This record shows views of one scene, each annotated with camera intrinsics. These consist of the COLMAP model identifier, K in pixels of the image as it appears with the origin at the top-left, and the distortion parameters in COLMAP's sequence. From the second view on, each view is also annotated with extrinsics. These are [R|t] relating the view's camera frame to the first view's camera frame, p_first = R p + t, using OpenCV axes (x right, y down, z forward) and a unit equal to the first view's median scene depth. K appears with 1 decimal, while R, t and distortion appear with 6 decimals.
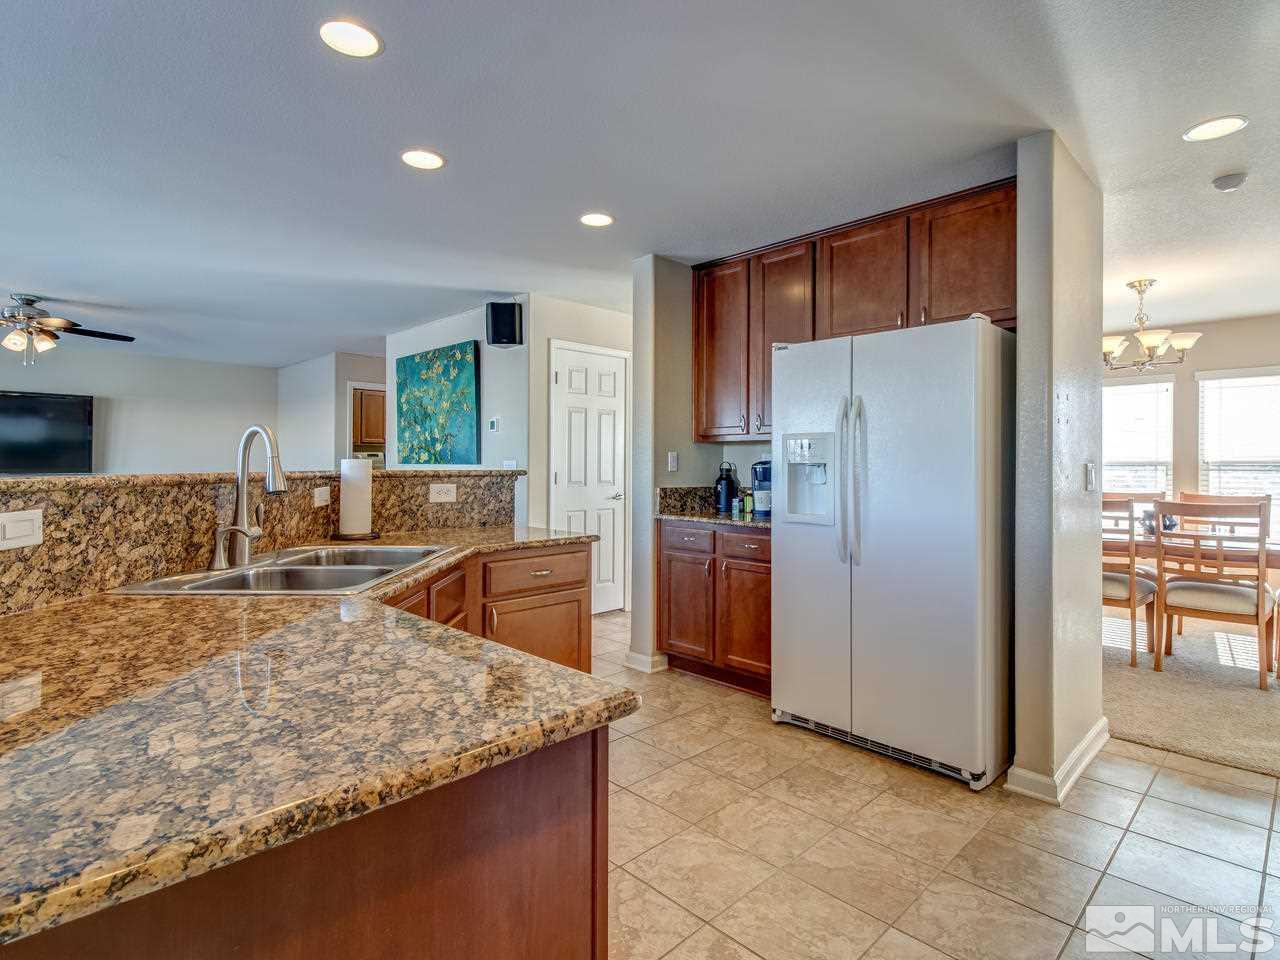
lens RADIAL K [[663.5, 0, 649.8], [0, 663.5, 465.8], [0, 0, 1]] dist [0.011703, -0.007563]
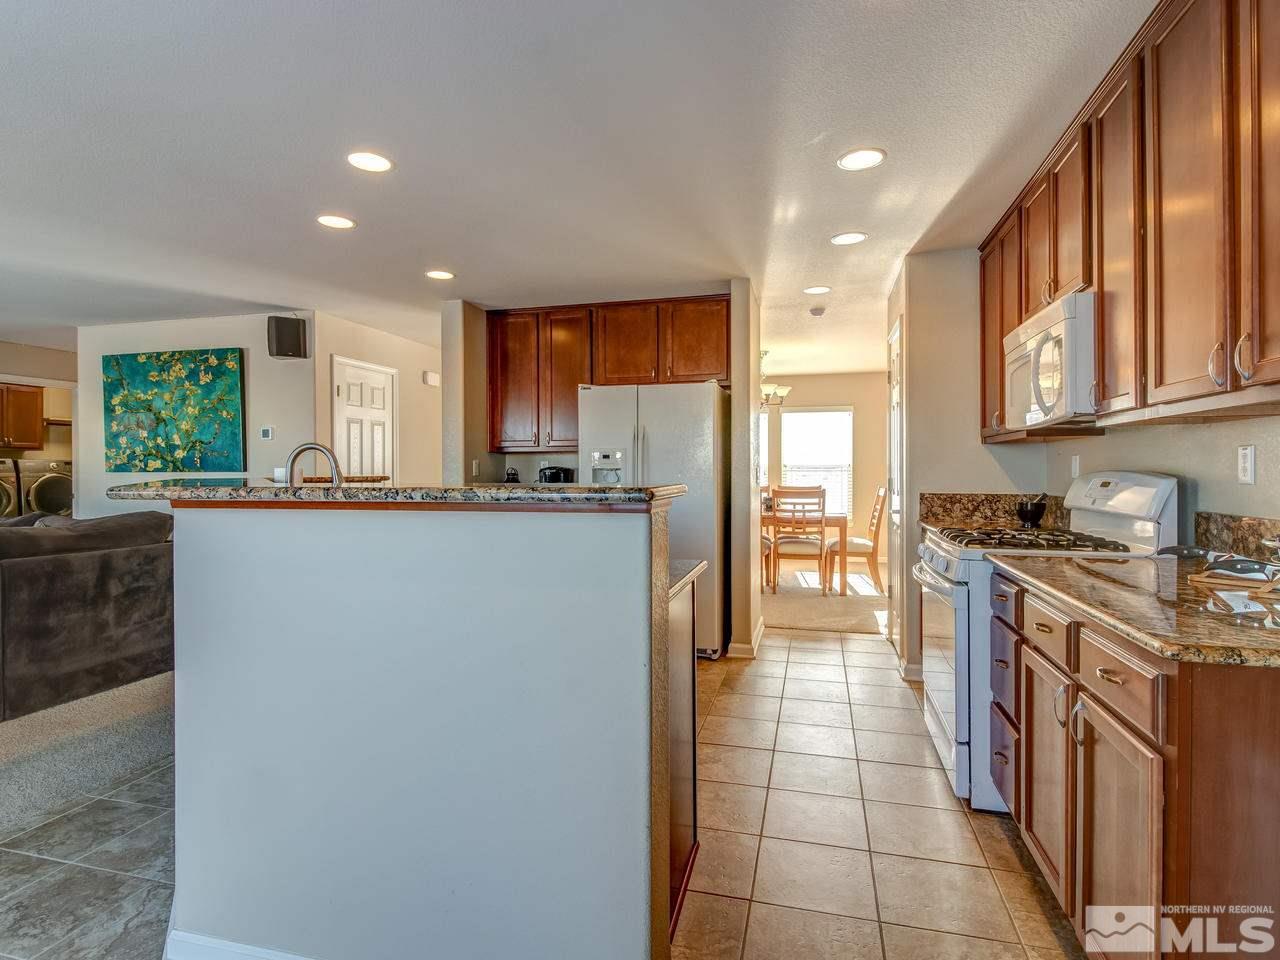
lens RADIAL K [[663.5, 0, 642.4], [0, 663.5, 477.6], [0, 0, 1]] dist [0.011703, -0.007563]
pose [[0.862636, -0.013672, 0.505640, -0.344621], [0.008976, 0.999891, 0.011723, 0.000334], [-0.505746, -0.005575, 0.862665, -0.243156]]
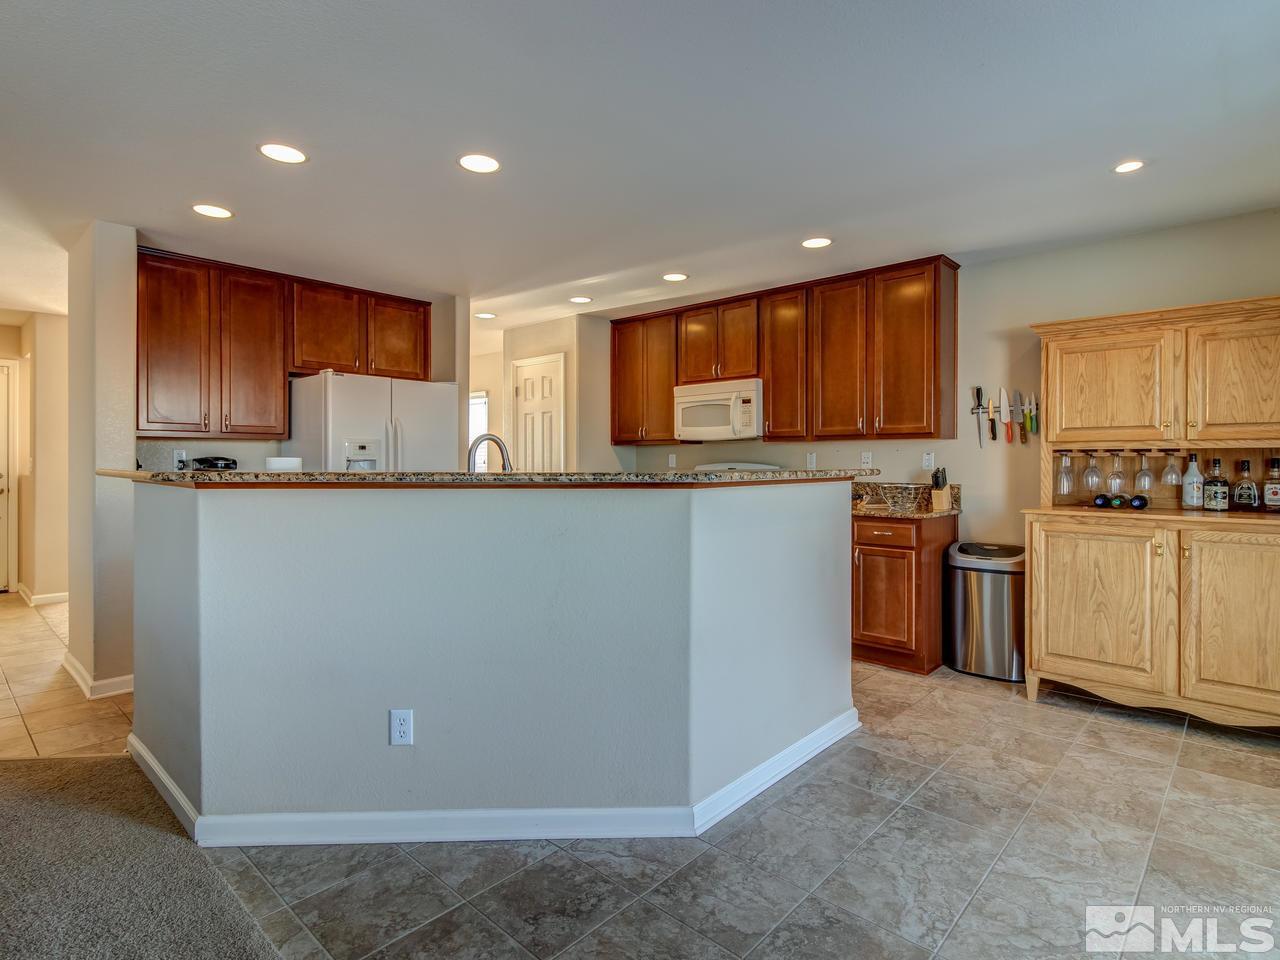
lens RADIAL K [[663.5, 0, 653.3], [0, 663.5, 472.0], [0, 0, 1]] dist [0.011703, -0.007563]
pose [[-0.072491, -0.008296, 0.997335, -0.999891], [-0.001049, 0.999965, 0.008241, 0.008875], [-0.997369, -0.000449, -0.072497, 0.405628]]
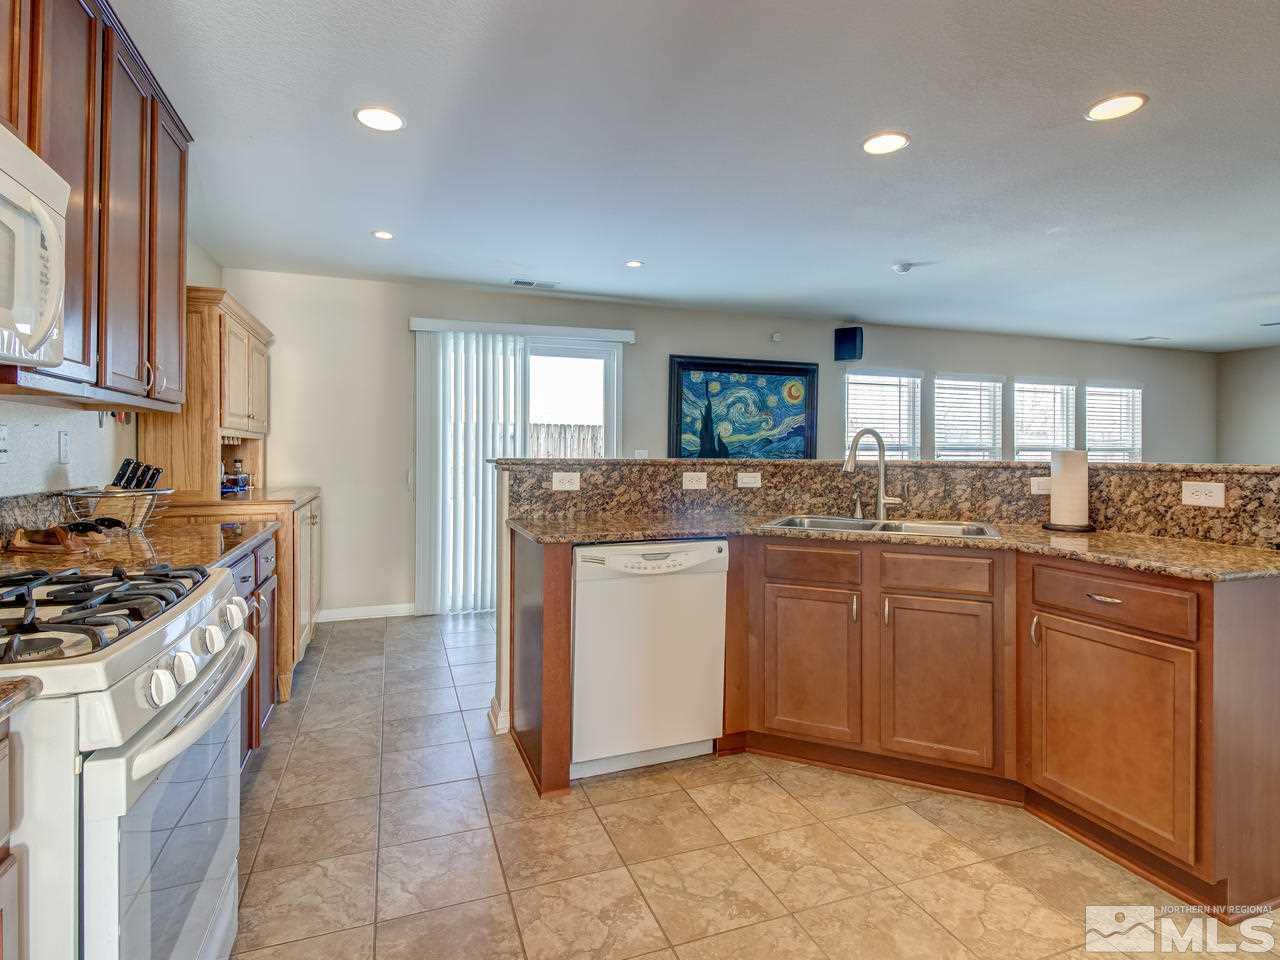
lens RADIAL K [[663.5, 0, 617.2], [0, 663.5, 450.7], [0, 0, 1]] dist [0.011703, -0.007563]
pose [[-0.407427, -0.007038, -0.913211, 0.567354], [-0.009673, 0.999947, -0.003391, -0.000345], [0.913187, 0.007451, -0.407473, 0.581113]]
